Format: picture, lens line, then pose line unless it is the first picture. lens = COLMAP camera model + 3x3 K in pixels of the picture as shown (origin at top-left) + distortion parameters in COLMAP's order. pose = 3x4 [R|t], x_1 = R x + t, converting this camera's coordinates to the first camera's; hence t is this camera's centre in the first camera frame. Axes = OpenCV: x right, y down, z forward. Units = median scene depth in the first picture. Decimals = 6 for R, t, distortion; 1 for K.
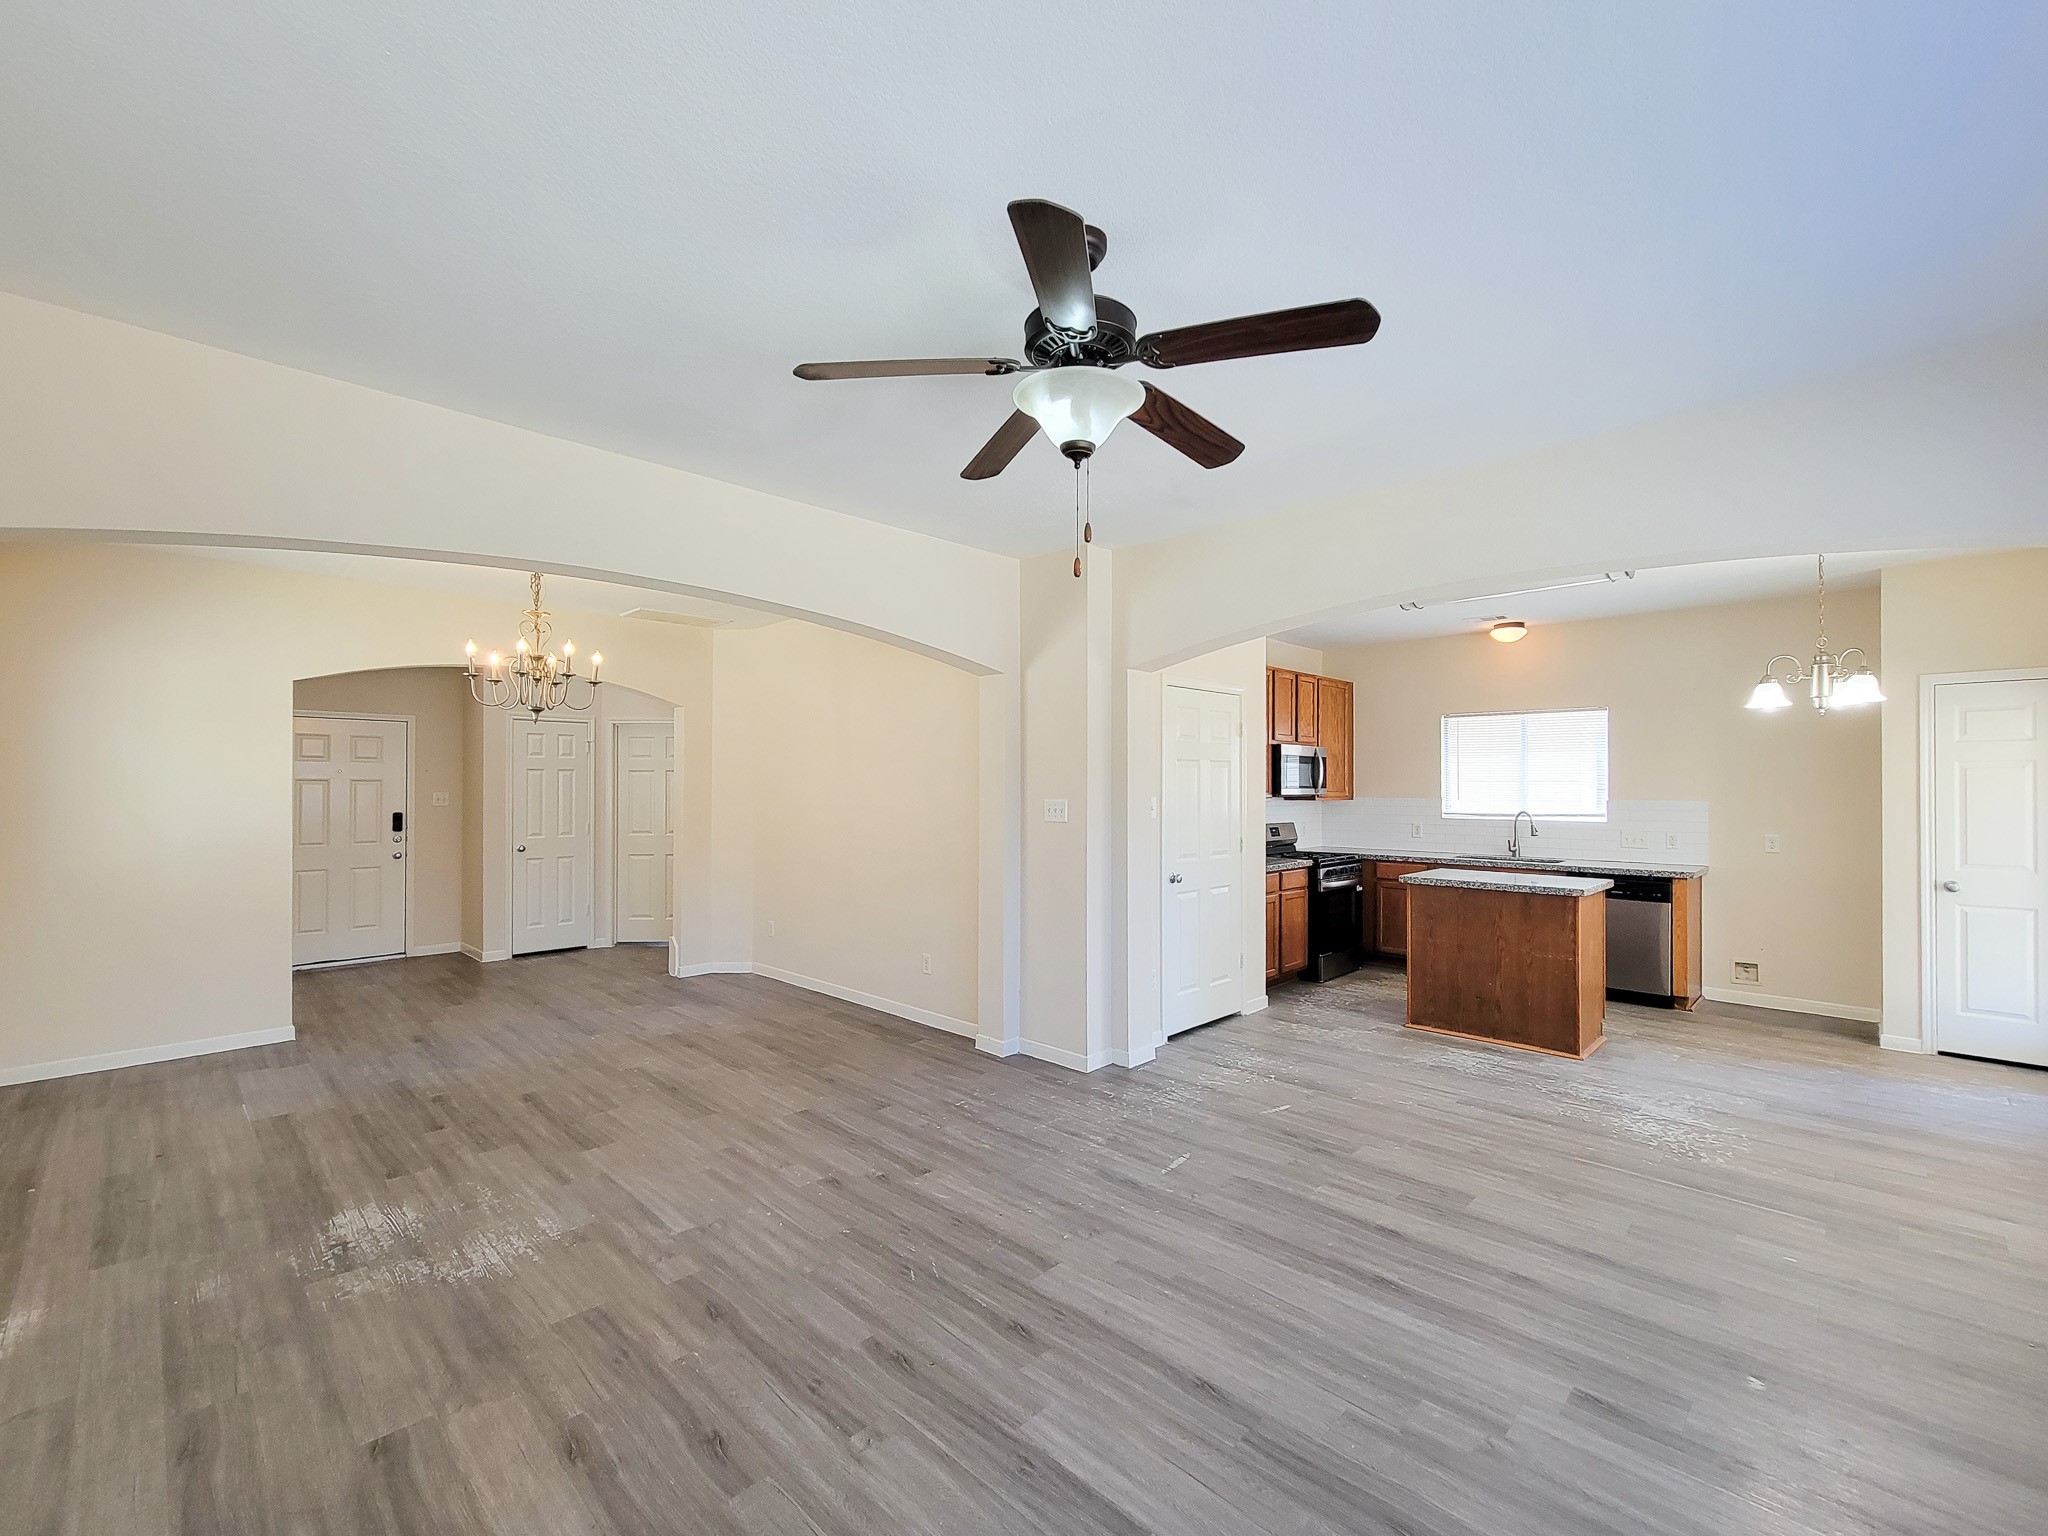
lens RADIAL K [[881.4, 0, 1029.6], [0, 881.4, 782.1], [0, 0, 1]] dist [0.001613, -0.000461]
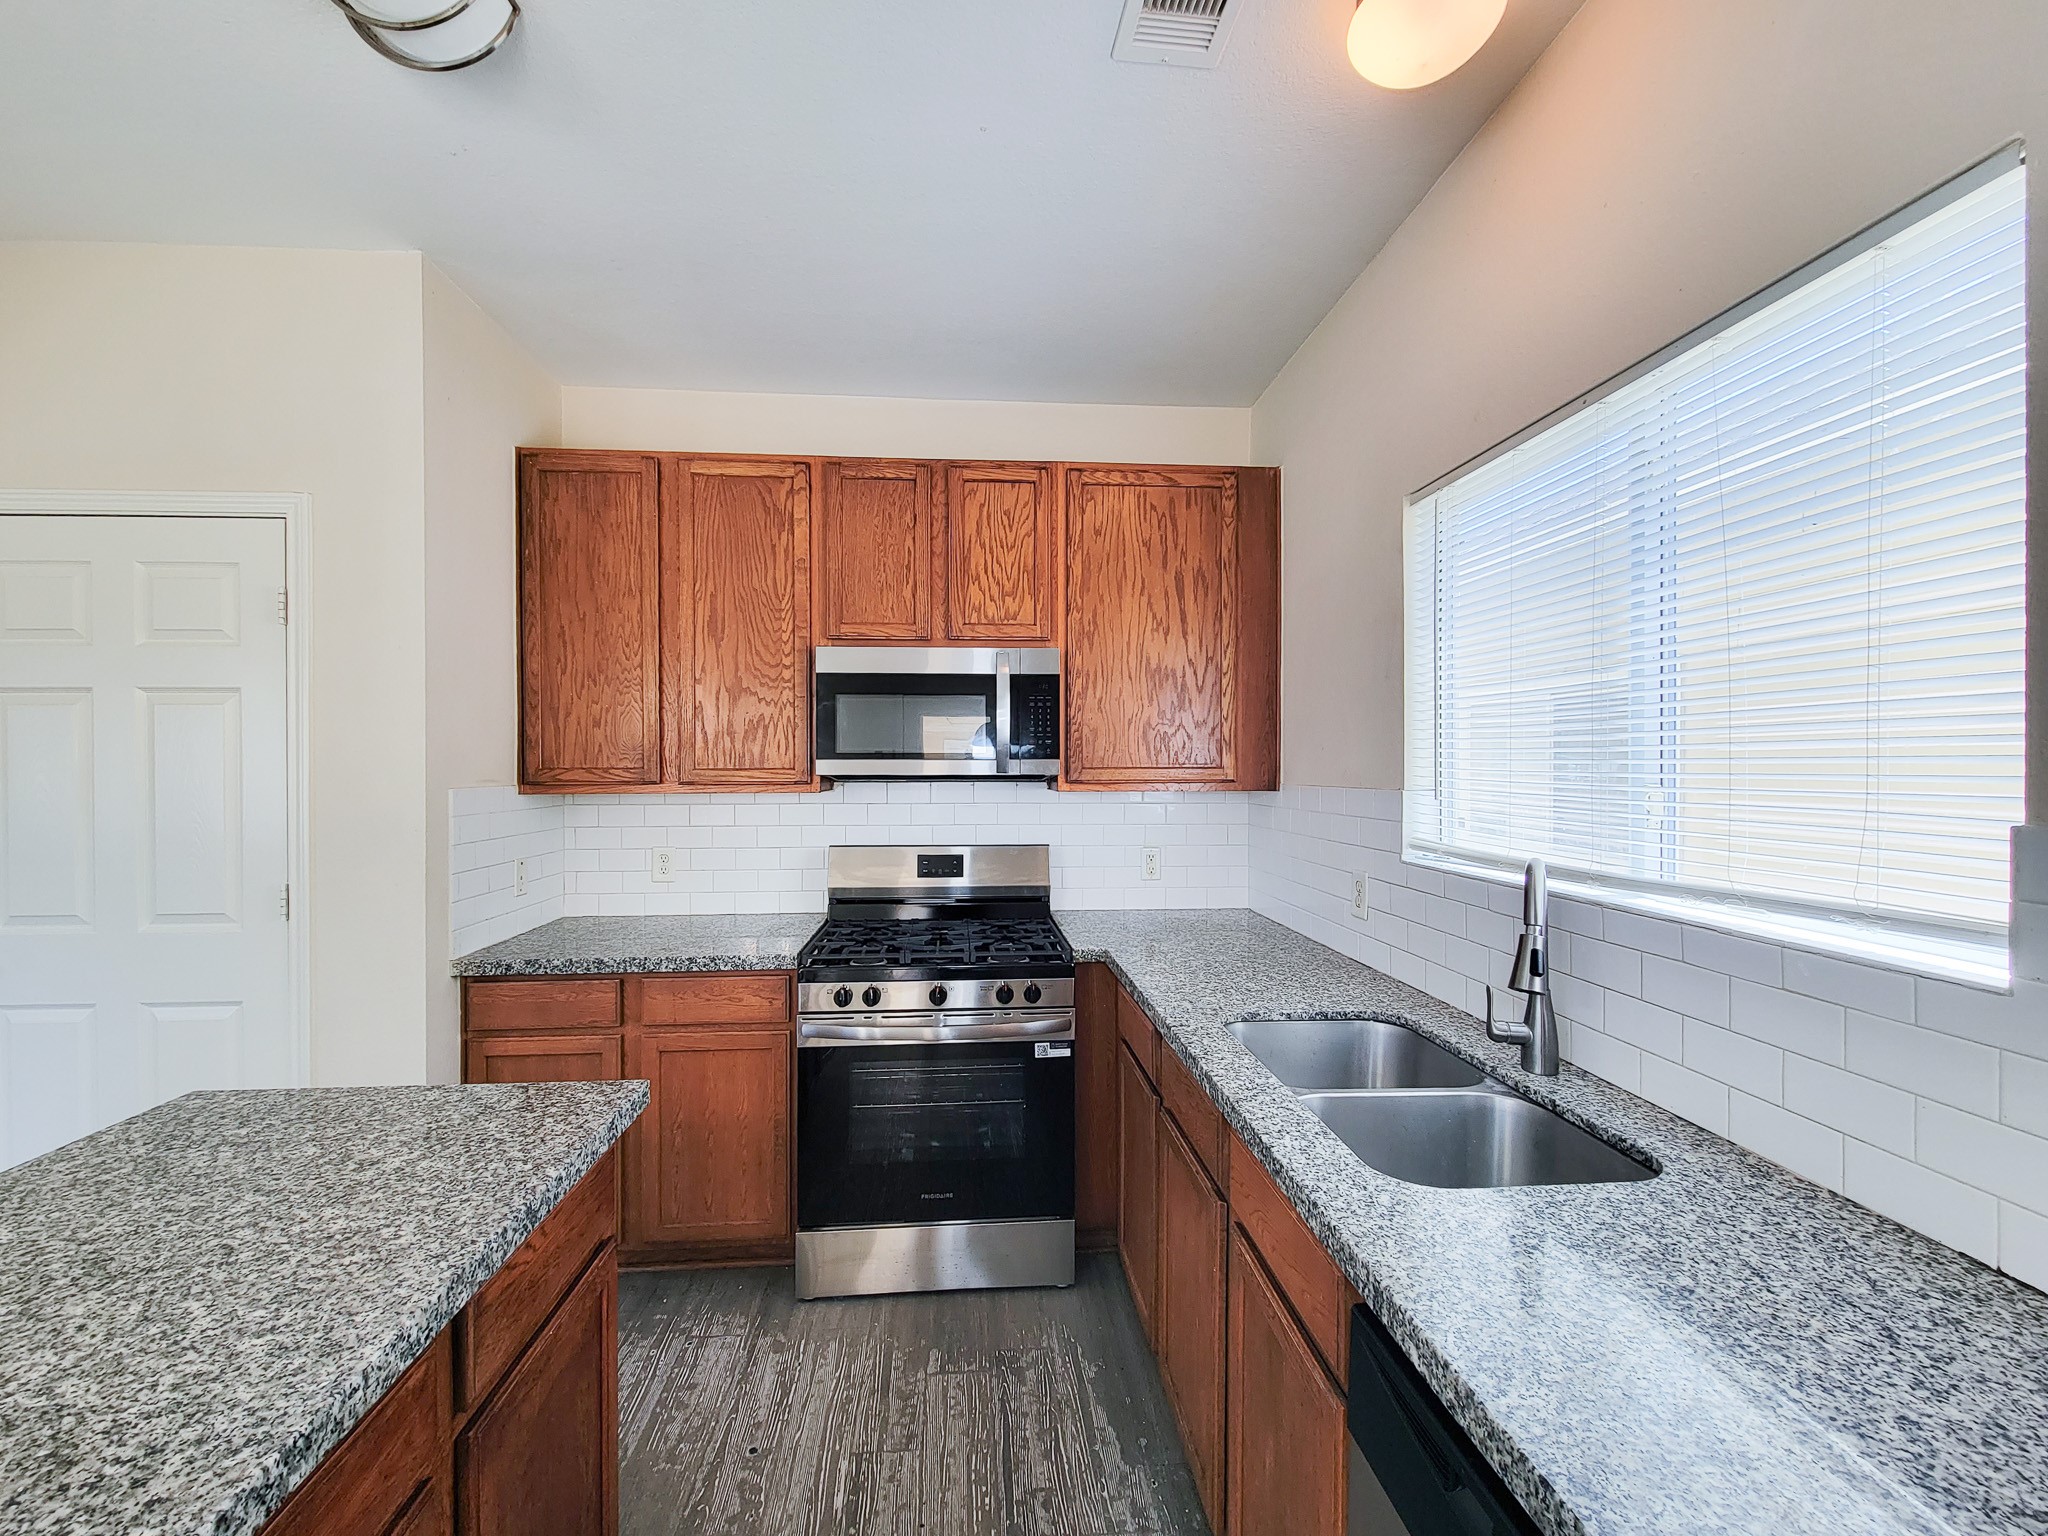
lens RADIAL K [[847.8, 0, 1024.0], [0, 847.8, 768.0], [0, 0, 1]] dist [0.000824, -0.002533]
pose [[0.749635, -0.000445, -0.661852, 0.693868], [0.005103, 0.999974, 0.005107, 0.010725], [0.661832, -0.007206, 0.749617, 0.885245]]
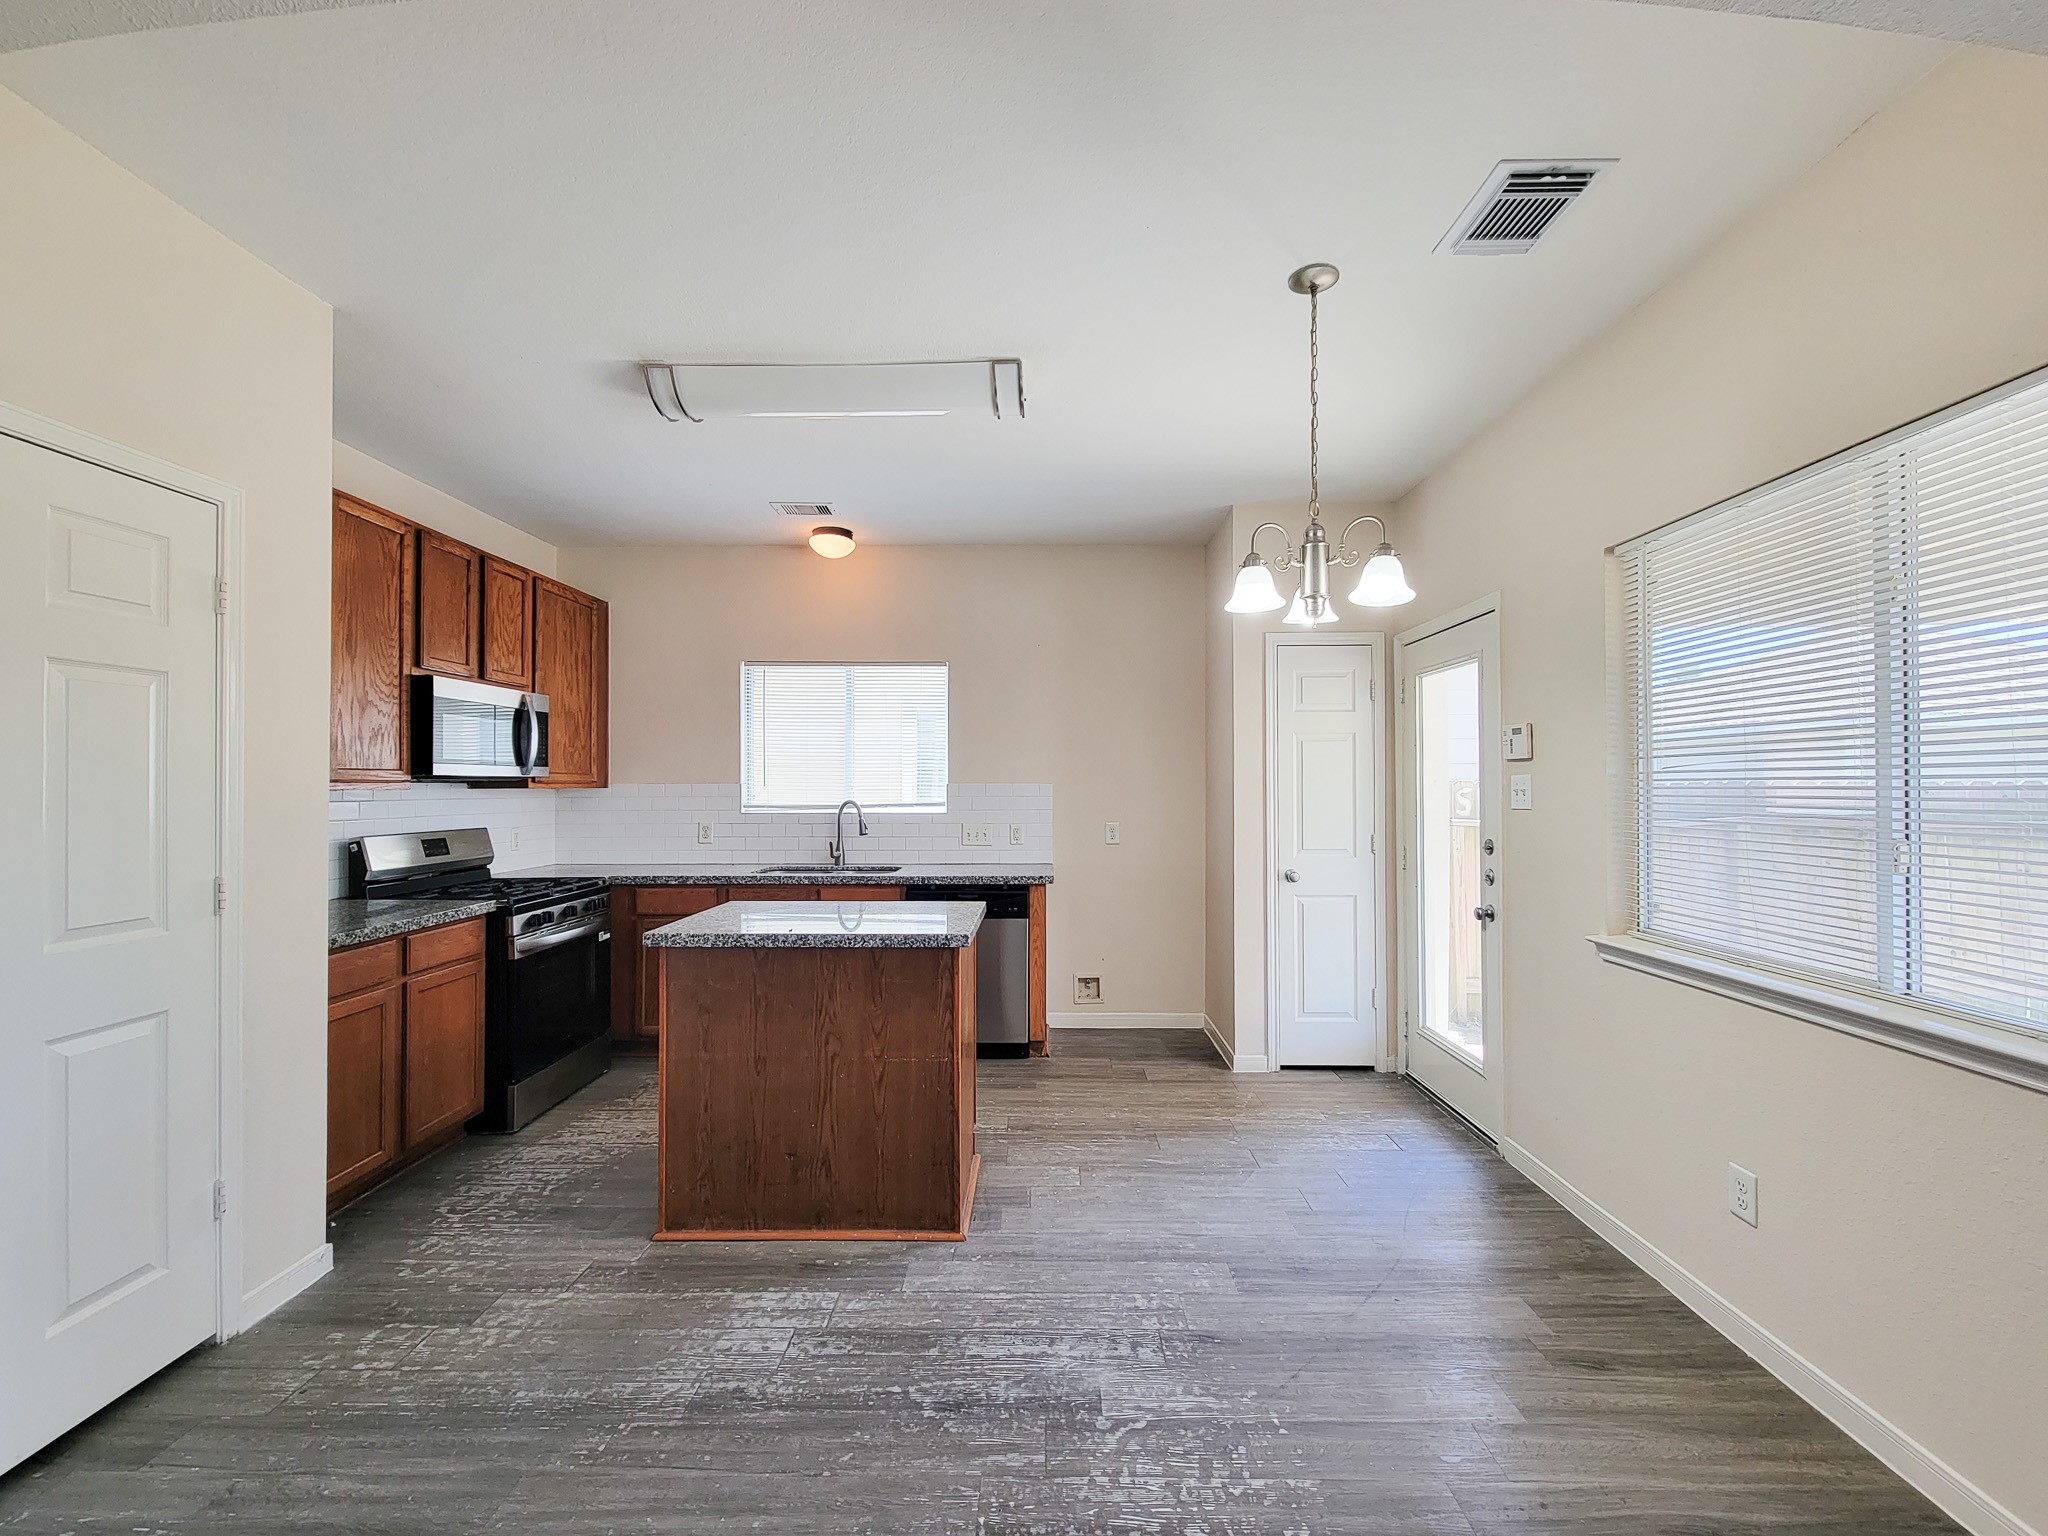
lens RADIAL K [[828.5, 0, 1022.9], [0, 828.5, 773.0], [0, 0, 1]] dist [0.003152, -0.000352]
pose [[0.733548, 0.006938, 0.679603, 0.236603], [-0.000053, 0.999948, -0.010151, 0.020102], [-0.679638, 0.007410, 0.733510, 0.470962]]
